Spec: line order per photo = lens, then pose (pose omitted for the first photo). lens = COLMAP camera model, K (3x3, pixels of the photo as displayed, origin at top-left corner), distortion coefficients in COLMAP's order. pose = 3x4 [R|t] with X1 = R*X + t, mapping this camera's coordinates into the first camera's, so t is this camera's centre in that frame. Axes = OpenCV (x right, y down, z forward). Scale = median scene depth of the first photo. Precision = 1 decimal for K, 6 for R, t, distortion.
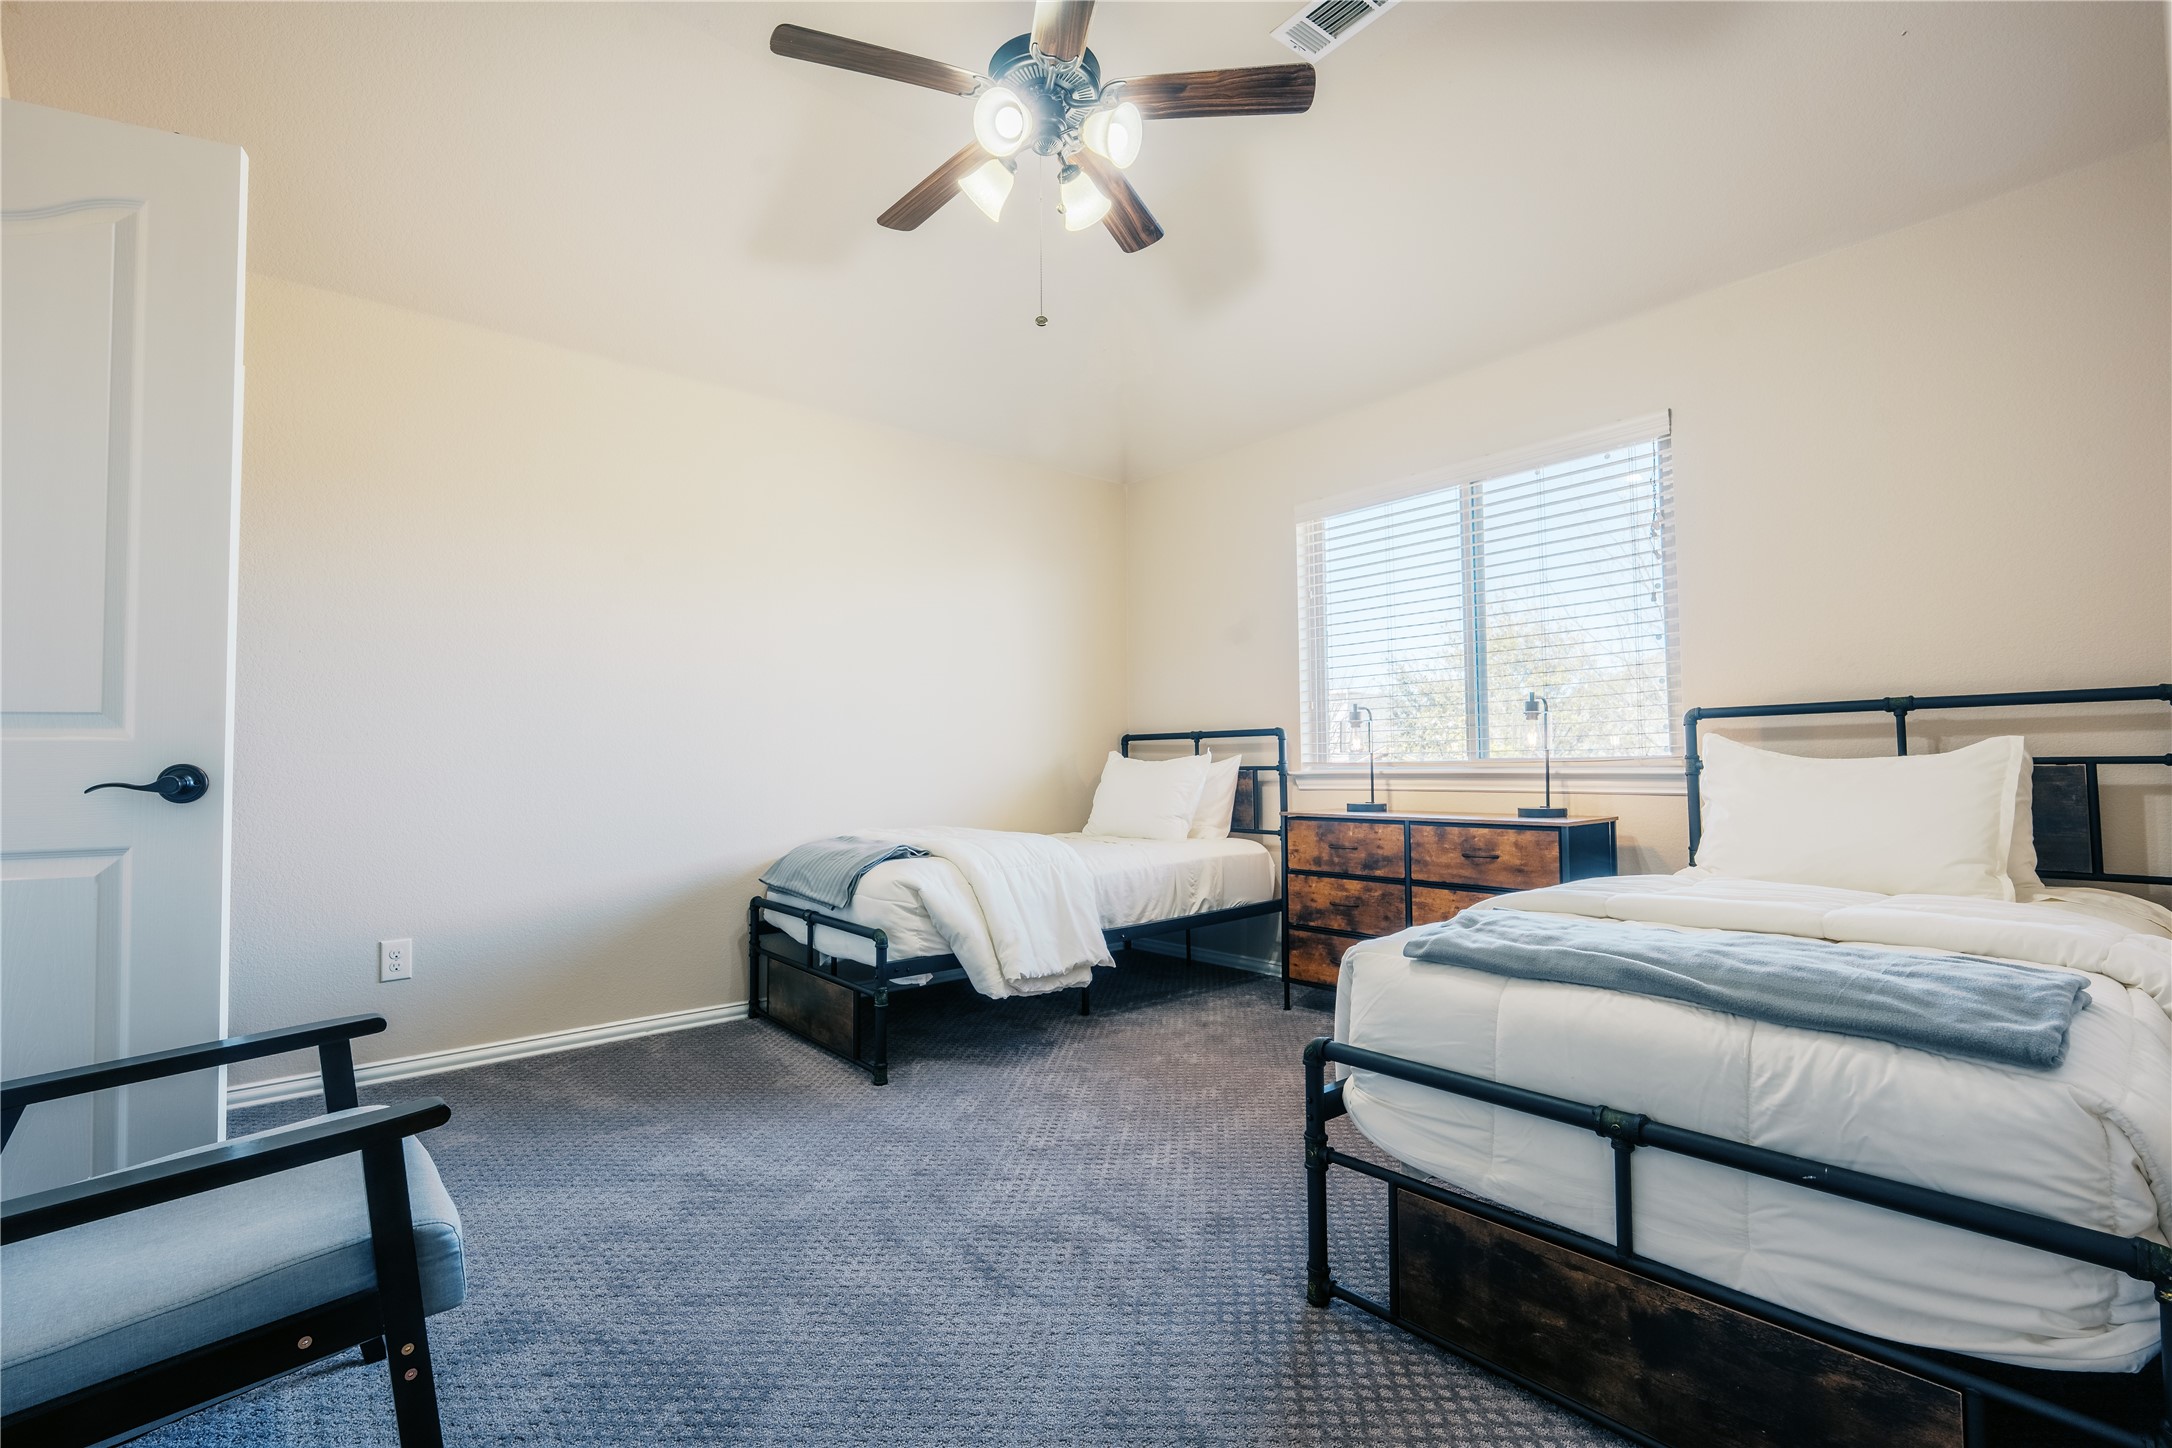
lens RADIAL K [[959.0, 0, 1075.0], [0, 959.0, 729.8], [0, 0, 1]] dist [-0.010552, 0.000129]
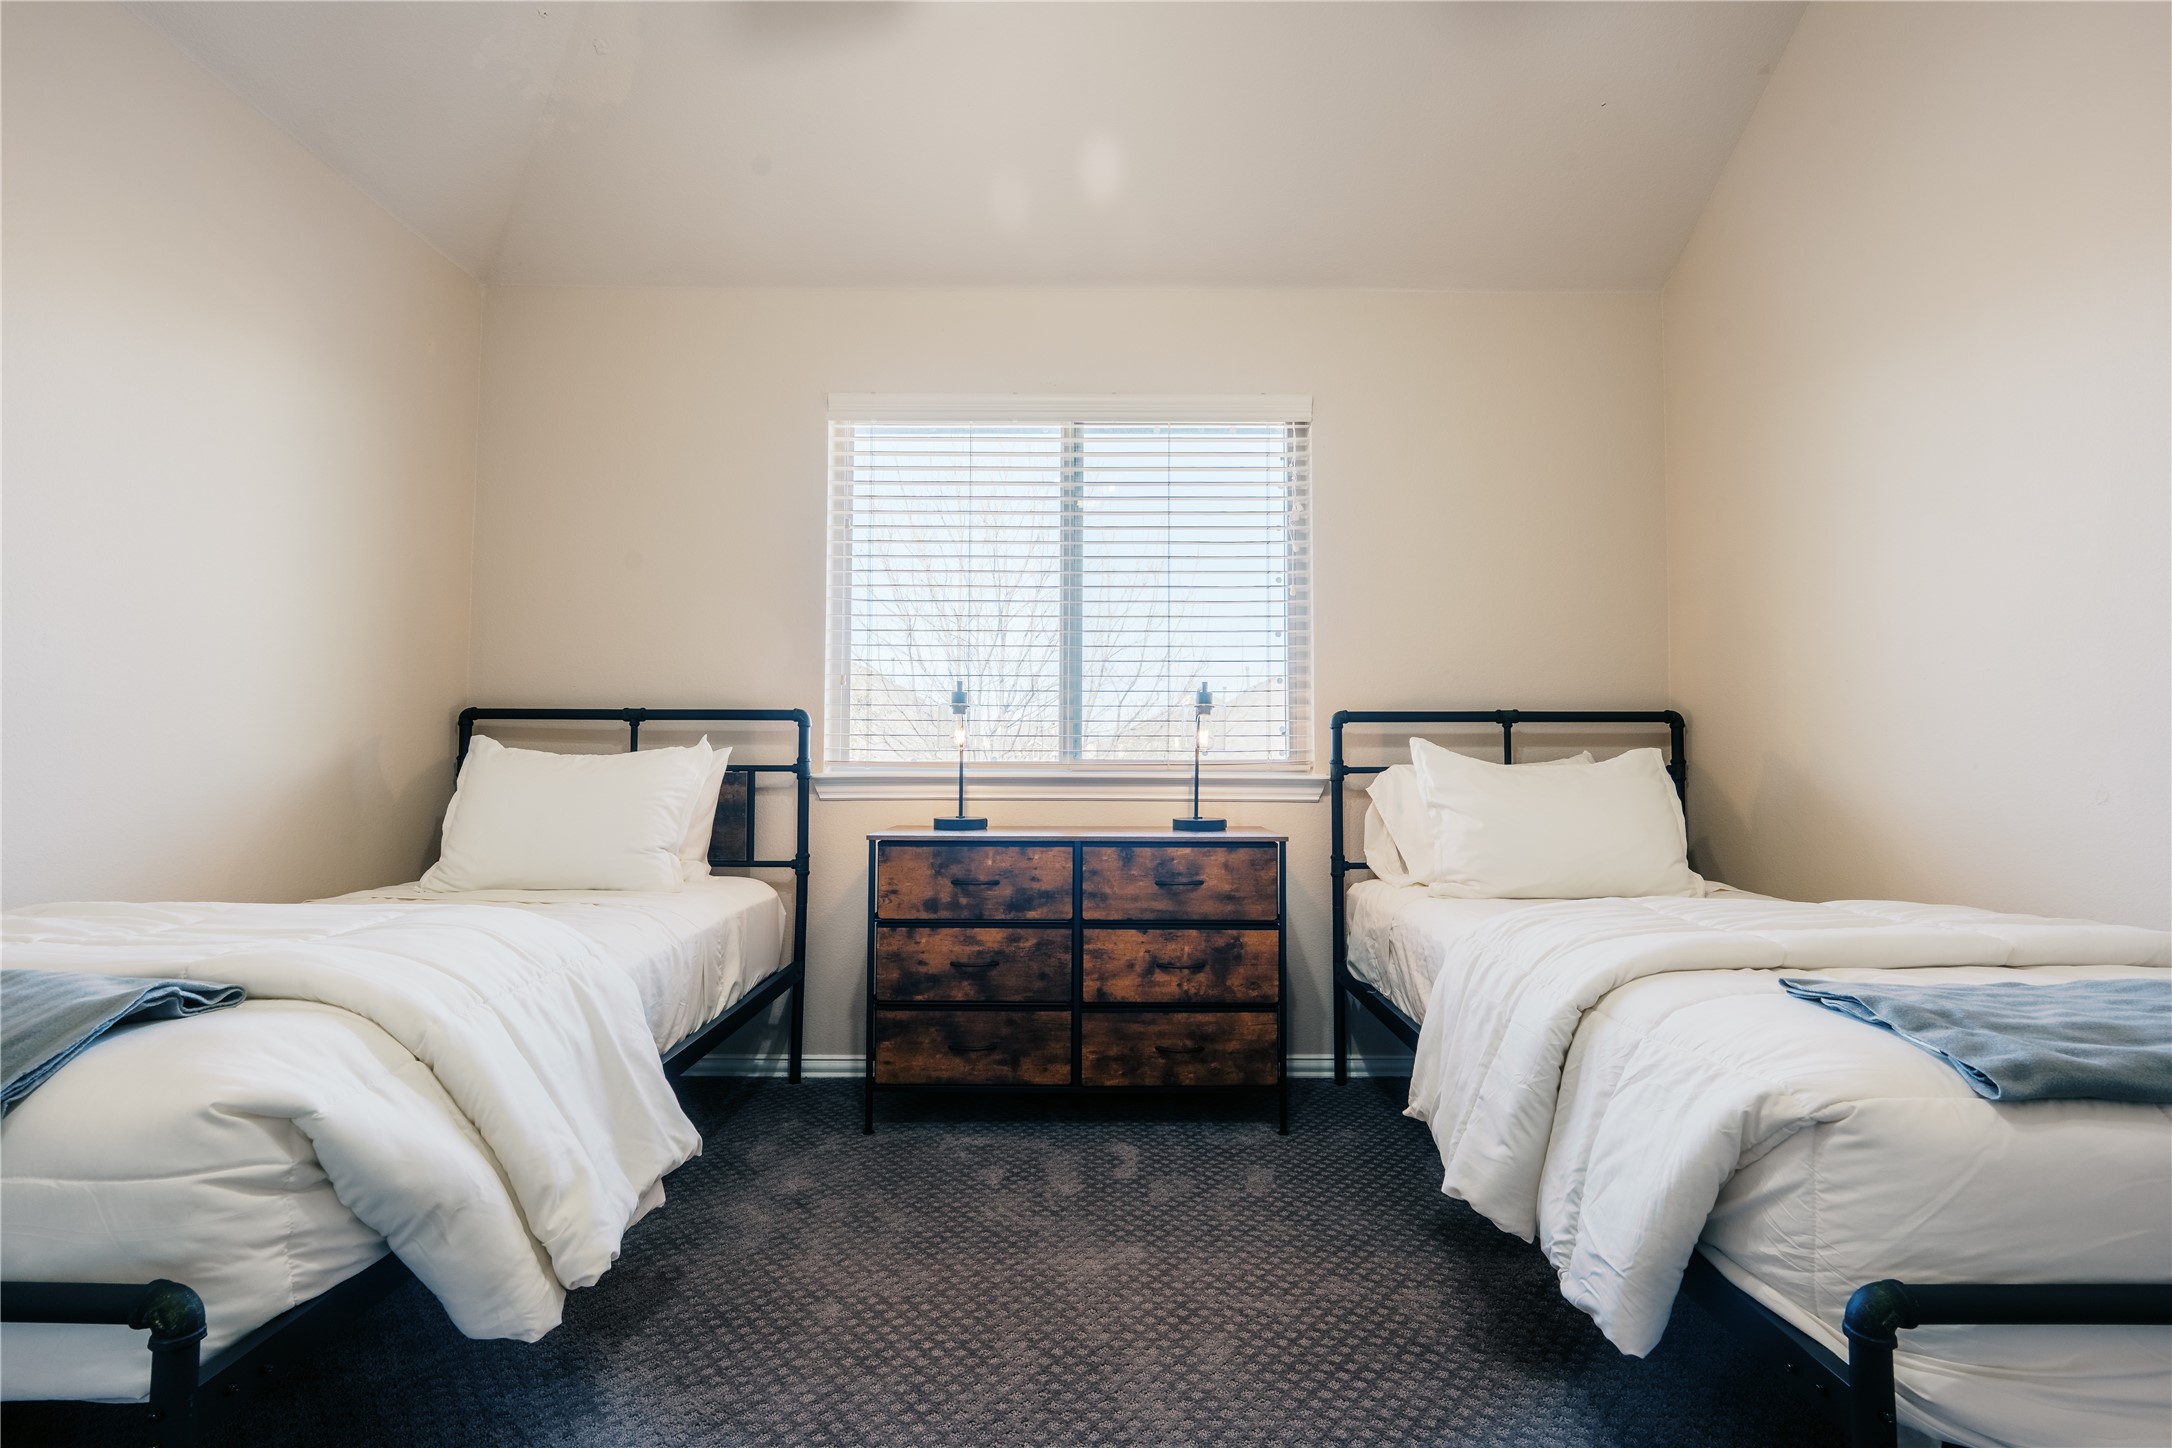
lens RADIAL K [[959.0, 0, 1075.0], [0, 959.0, 729.8], [0, 0, 1]] dist [-0.010552, 0.000129]
pose [[0.642997, 0.039967, 0.764825, -0.221182], [-0.039292, 0.999044, -0.019173, 0.021794], [-0.764860, -0.017723, 0.643952, 0.504721]]
